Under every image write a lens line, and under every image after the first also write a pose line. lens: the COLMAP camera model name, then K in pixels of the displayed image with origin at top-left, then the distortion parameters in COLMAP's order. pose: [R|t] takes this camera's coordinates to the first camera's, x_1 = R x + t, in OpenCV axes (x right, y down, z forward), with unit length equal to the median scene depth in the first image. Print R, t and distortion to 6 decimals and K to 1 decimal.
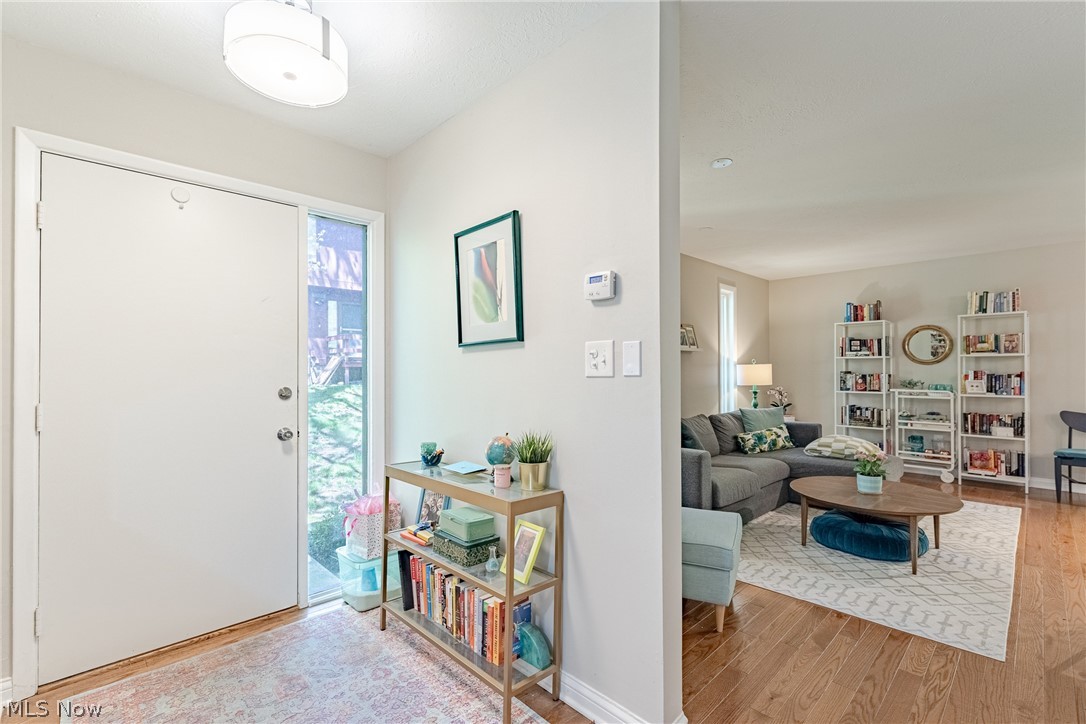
lens RADIAL K [[489.2, 0, 516.8], [0, 489.2, 368.6], [0, 0, 1]] dist [0.001260, -0.001320]
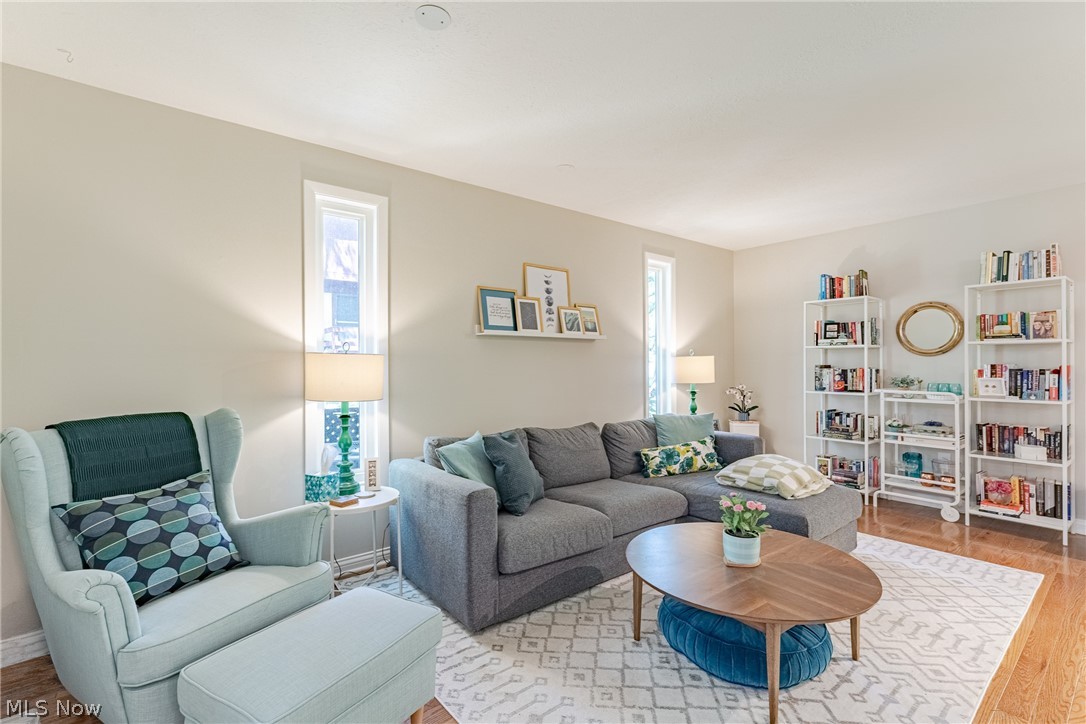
lens RADIAL K [[489.2, 0, 517.8], [0, 489.2, 365.2], [0, 0, 1]] dist [0.001260, -0.001320]
pose [[0.995390, -0.000472, -0.095908, 0.329427], [0.000953, 0.999987, 0.004978, 0.001440], [0.095905, -0.005047, 0.995378, 0.237044]]
